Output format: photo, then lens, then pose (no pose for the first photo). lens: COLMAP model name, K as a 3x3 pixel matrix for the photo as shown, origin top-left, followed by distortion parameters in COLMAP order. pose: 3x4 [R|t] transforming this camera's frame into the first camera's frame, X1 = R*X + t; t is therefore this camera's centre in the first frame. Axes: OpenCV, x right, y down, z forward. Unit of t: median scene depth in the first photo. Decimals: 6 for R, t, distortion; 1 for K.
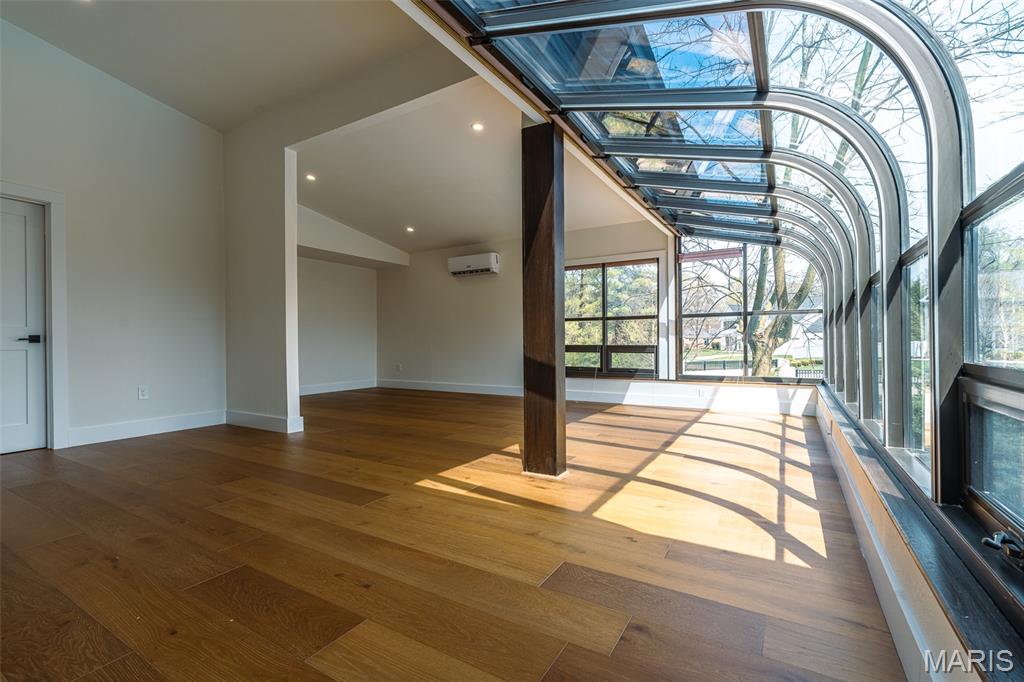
lens RADIAL K [[450.3, 0, 512.0], [0, 450.3, 341.0], [0, 0, 1]] dist [0.002240, 0.000318]
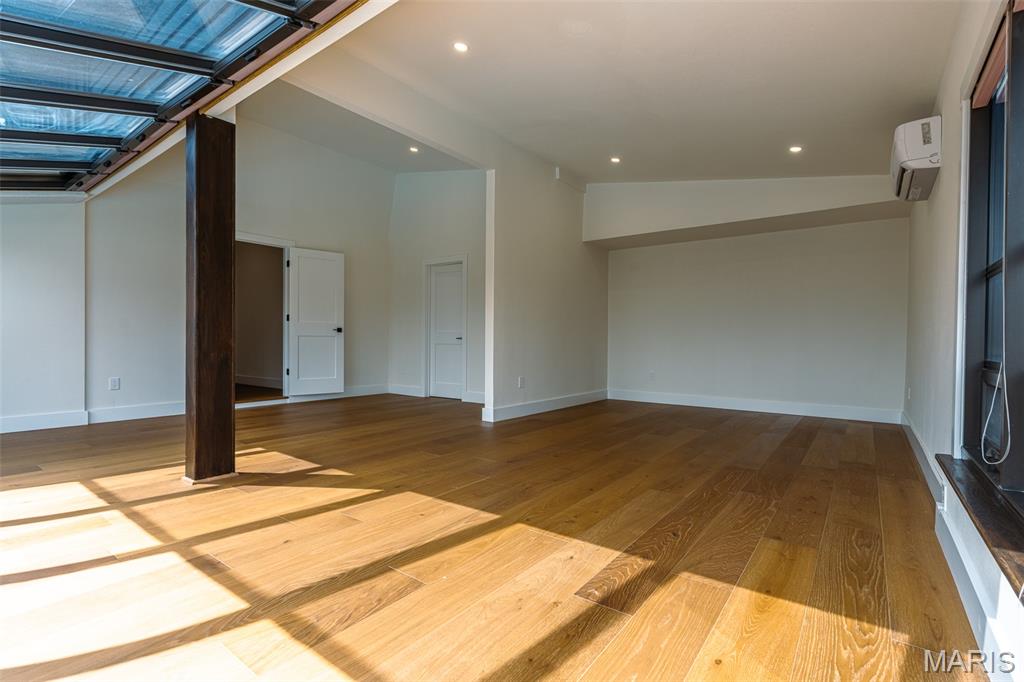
lens RADIAL K [[484.1, 0, 512.0], [0, 484.1, 341.0], [0, 0, 1]] dist [-0.000896, -0.000276]
pose [[-0.094813, 0.004434, -0.995485, 0.343815], [-0.011956, 0.999913, 0.005592, -0.002997], [0.995423, 0.012432, -0.094752, 0.577130]]
